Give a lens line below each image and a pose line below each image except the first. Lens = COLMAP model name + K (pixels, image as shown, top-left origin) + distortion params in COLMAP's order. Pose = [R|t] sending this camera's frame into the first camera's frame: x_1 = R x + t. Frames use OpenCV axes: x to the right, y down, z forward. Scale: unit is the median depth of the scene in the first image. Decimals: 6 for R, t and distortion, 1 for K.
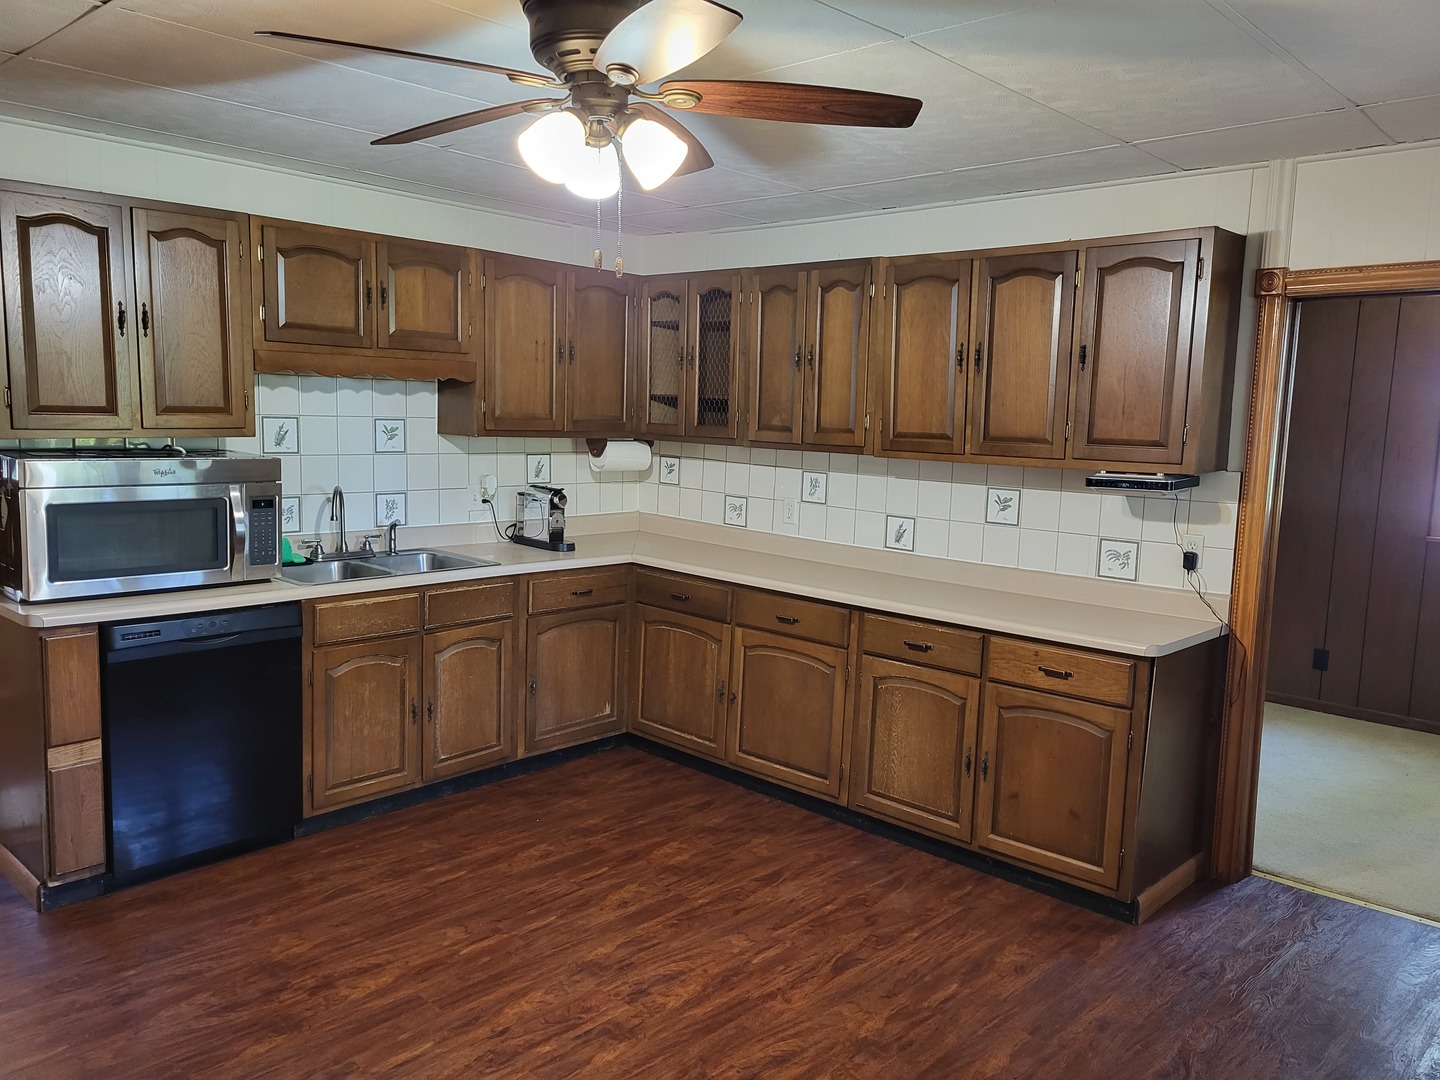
lens RADIAL K [[1098.9, 0, 716.9], [0, 1098.9, 542.3], [0, 0, 1]] dist [0.041267, -0.001696]
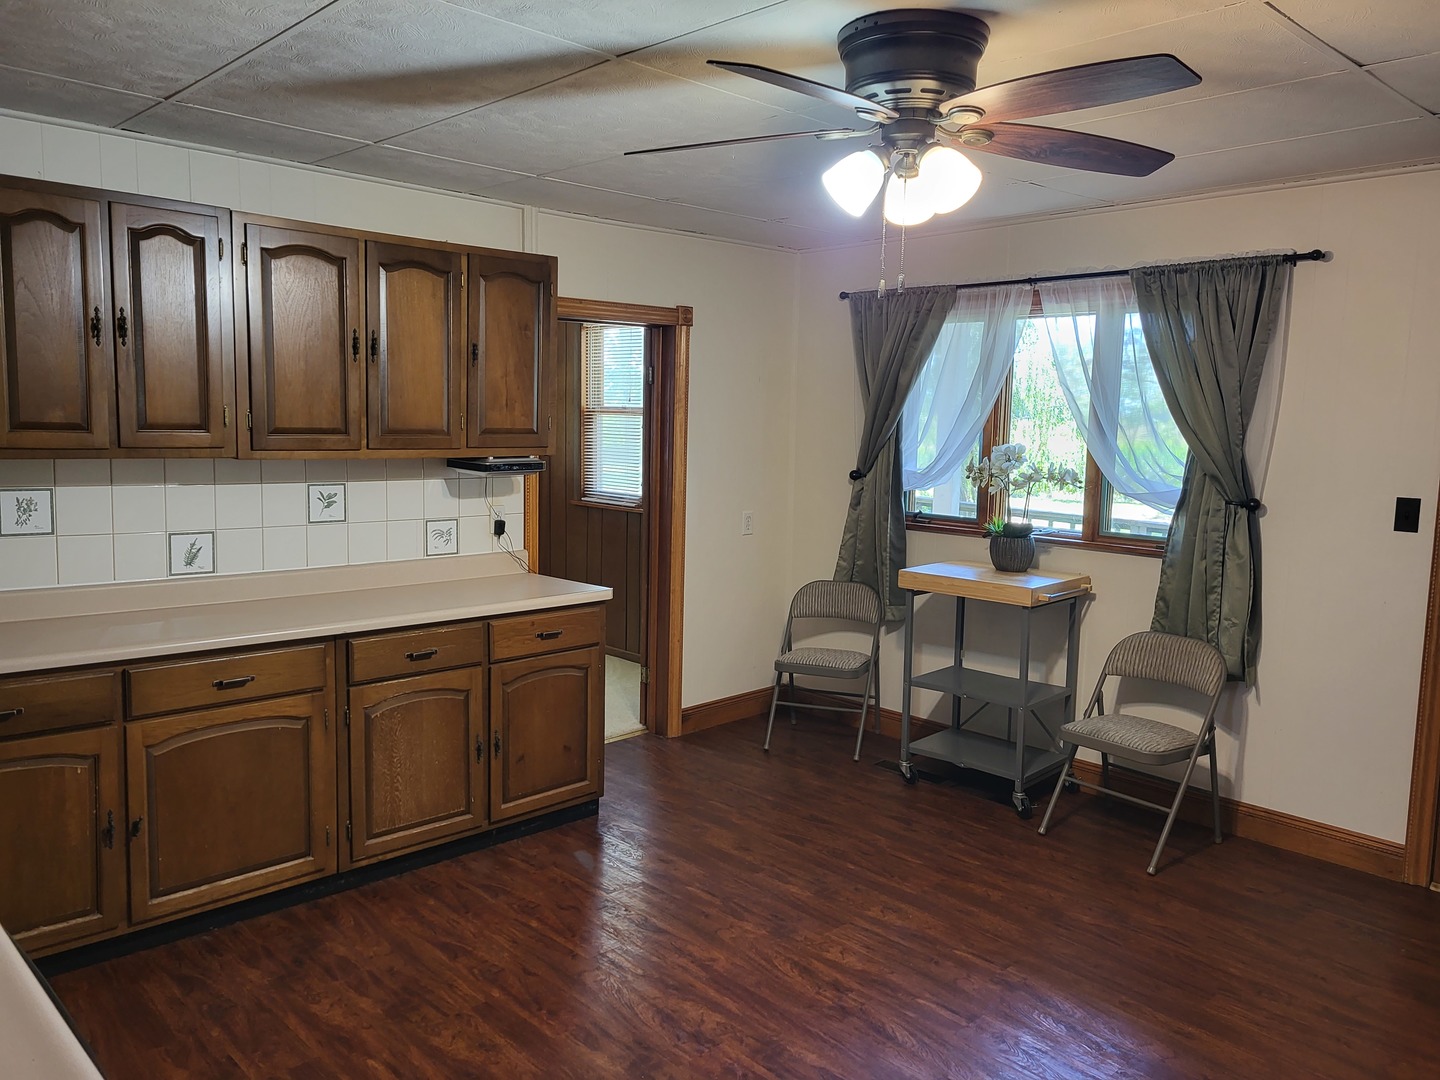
lens RADIAL K [[1098.9, 0, 716.6], [0, 1098.9, 538.1], [0, 0, 1]] dist [0.041267, -0.001696]
pose [[0.044518, -0.139663, 0.989198, -0.718410], [0.098967, 0.985925, 0.134747, -0.105629], [-0.994094, 0.091899, 0.057714, 0.675431]]
